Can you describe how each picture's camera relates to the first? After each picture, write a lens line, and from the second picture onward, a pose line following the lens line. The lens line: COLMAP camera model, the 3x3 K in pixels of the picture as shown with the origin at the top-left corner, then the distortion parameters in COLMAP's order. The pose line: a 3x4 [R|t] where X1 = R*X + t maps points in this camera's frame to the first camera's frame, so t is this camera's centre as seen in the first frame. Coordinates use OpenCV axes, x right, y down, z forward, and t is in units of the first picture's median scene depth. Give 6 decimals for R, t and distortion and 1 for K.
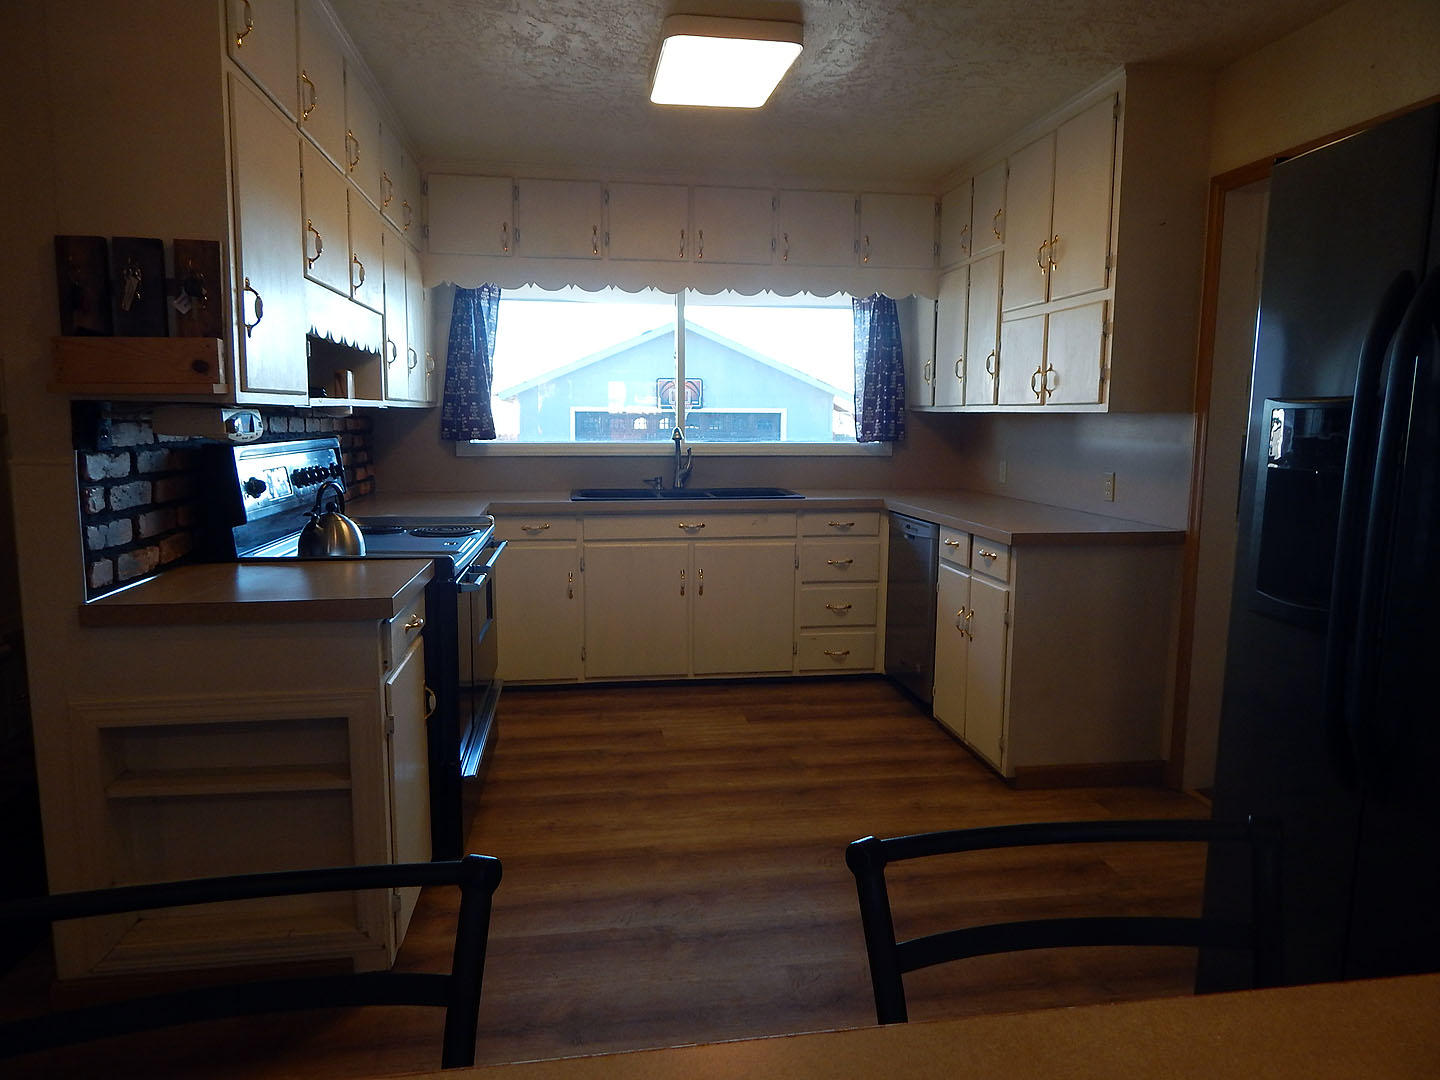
lens RADIAL K [[939.4, 0, 714.4], [0, 939.4, 533.4], [0, 0, 1]] dist [0.000767, -0.003943]
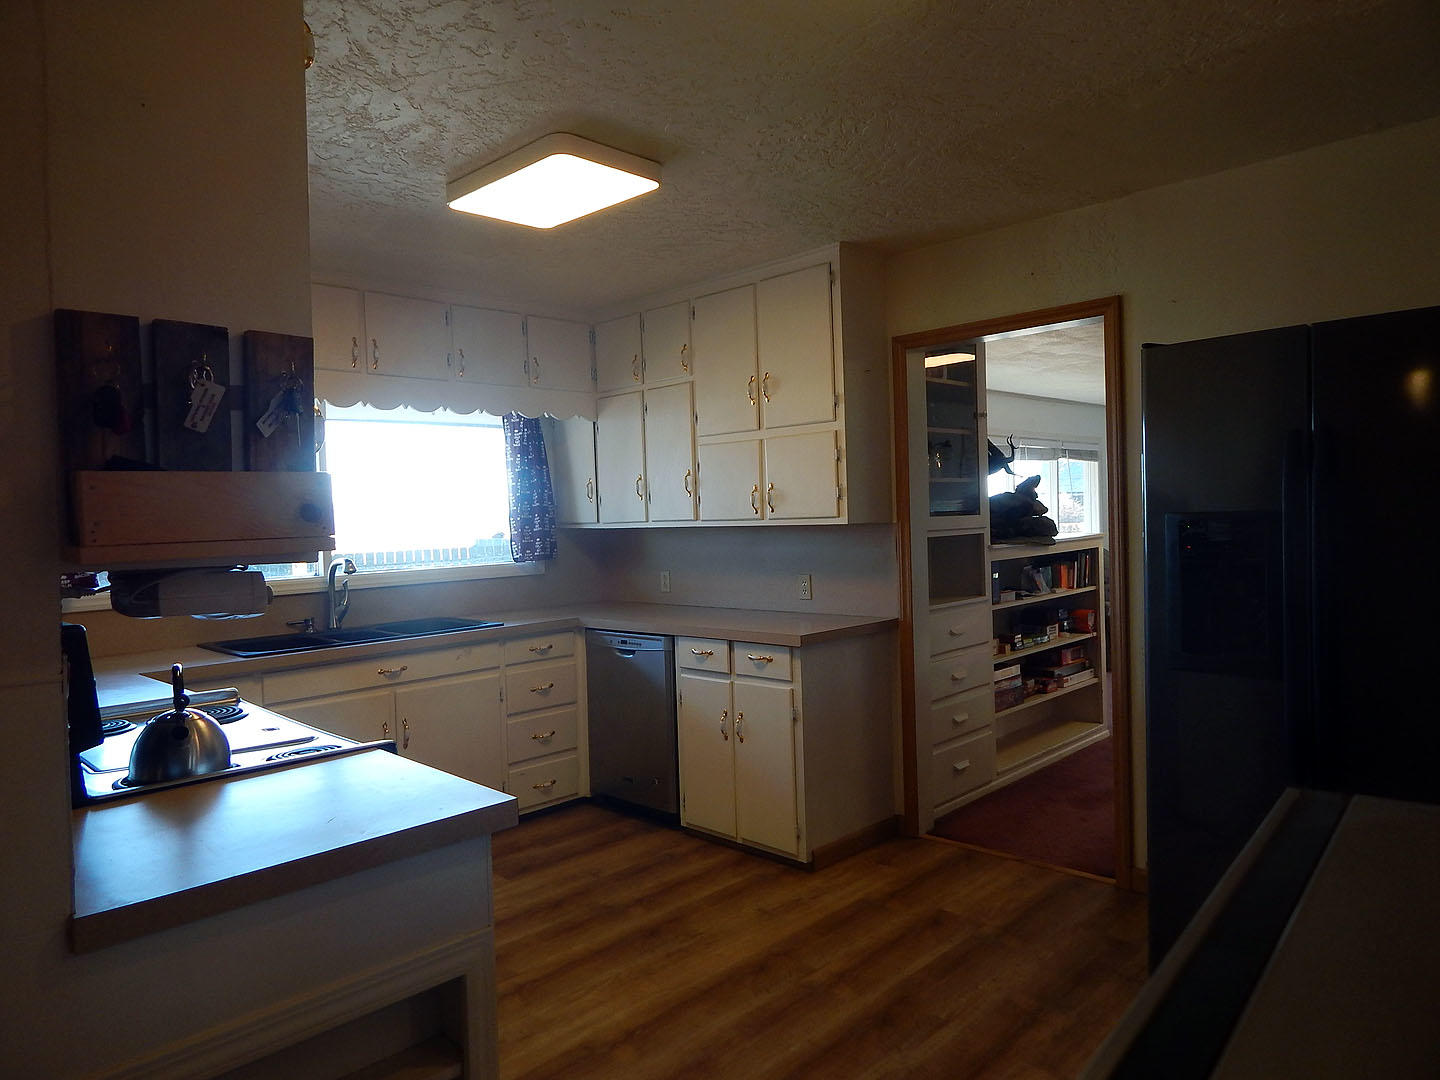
lens RADIAL K [[939.4, 0, 714.4], [0, 939.4, 533.4], [0, 0, 1]] dist [0.000767, -0.003943]
pose [[0.801462, -0.044472, 0.596389, -0.360660], [0.113365, 0.990448, -0.078490, -0.037603], [-0.587202, 0.130516, 0.798849, 0.137709]]
